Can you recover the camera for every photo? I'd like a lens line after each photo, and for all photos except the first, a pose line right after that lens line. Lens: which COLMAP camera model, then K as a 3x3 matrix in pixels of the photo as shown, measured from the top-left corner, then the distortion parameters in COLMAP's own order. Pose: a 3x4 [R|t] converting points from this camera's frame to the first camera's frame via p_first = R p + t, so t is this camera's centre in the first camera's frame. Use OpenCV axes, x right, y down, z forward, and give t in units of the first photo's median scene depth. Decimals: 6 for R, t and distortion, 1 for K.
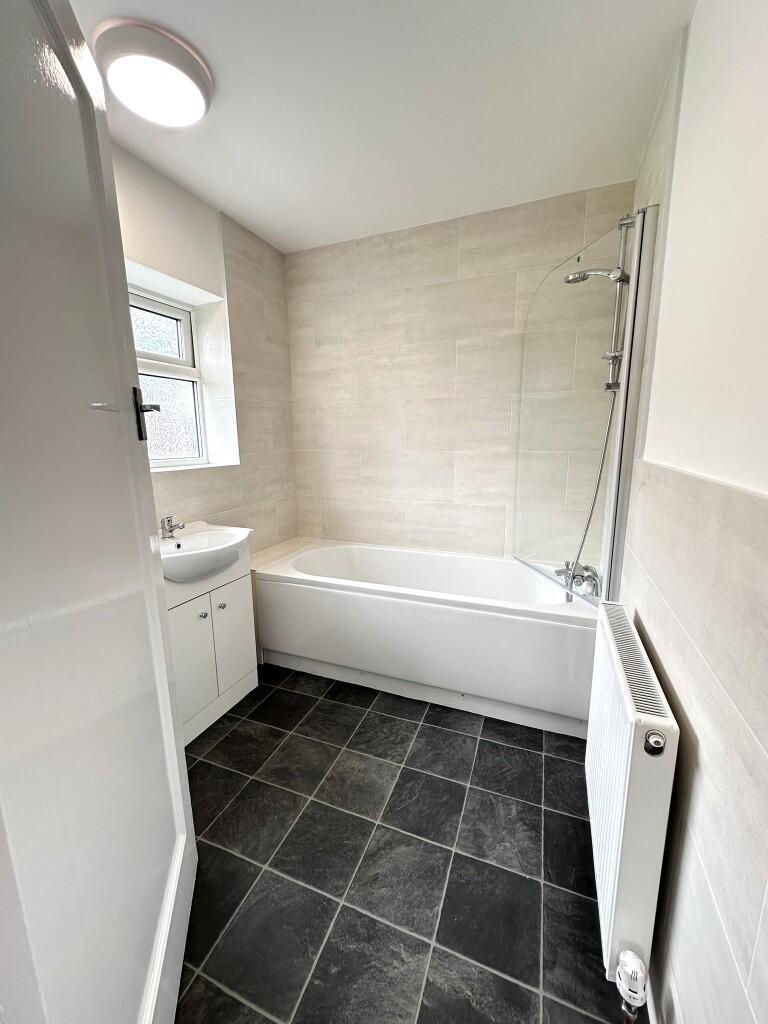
lens RADIAL K [[407.9, 0, 384.0], [0, 407.9, 512.0], [0, 0, 1]] dist [-0.002545, 0.000628]
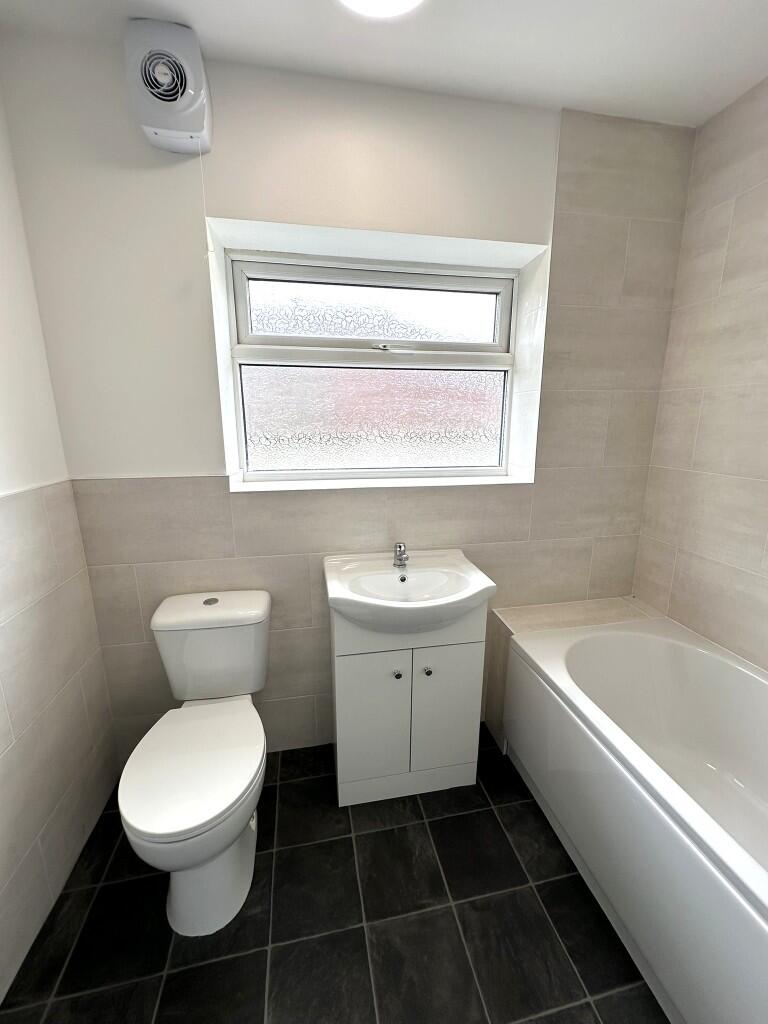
lens RADIAL K [[407.9, 0, 384.0], [0, 407.9, 512.0], [0, 0, 1]] dist [-0.002545, 0.000628]
pose [[0.546400, 0.193519, -0.814860, 0.106680], [-0.155890, 0.979436, 0.128073, -0.126290], [0.822888, 0.057050, 0.565332, 0.406634]]
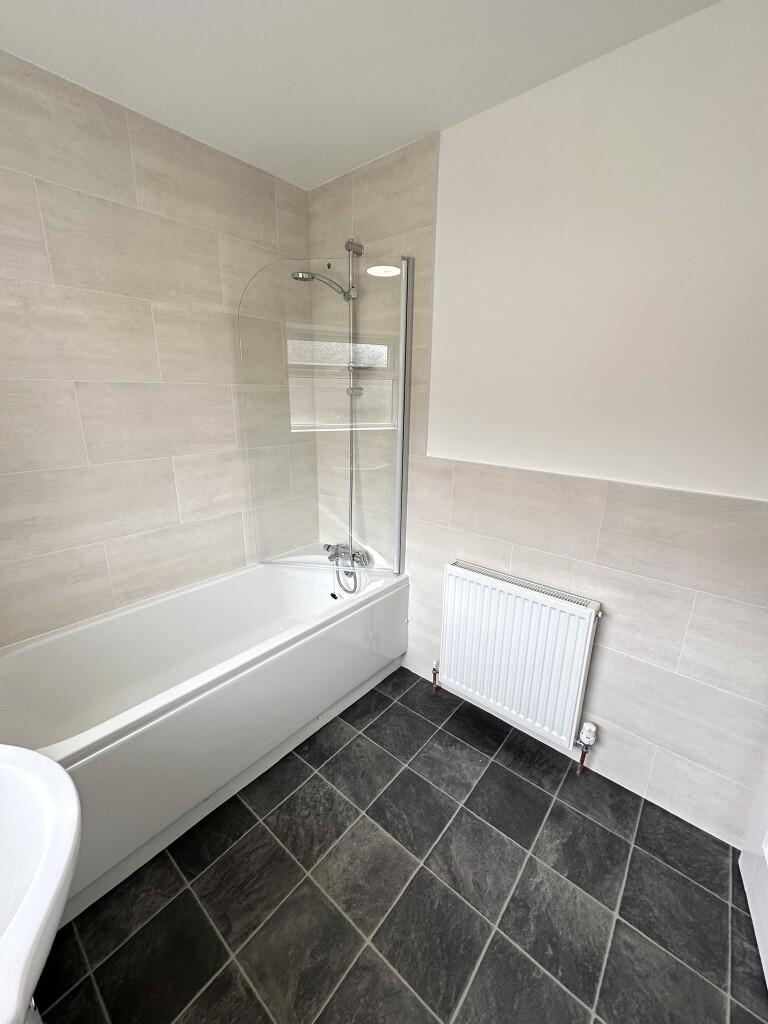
lens RADIAL K [[407.9, 0, 384.0], [0, 407.9, 512.0], [0, 0, 1]] dist [-0.002545, 0.000628]
pose [[0.315341, -0.250734, 0.915255, -0.451410], [0.155623, 0.965070, 0.210763, -0.164152], [-0.936131, 0.075973, 0.343347, 0.430700]]
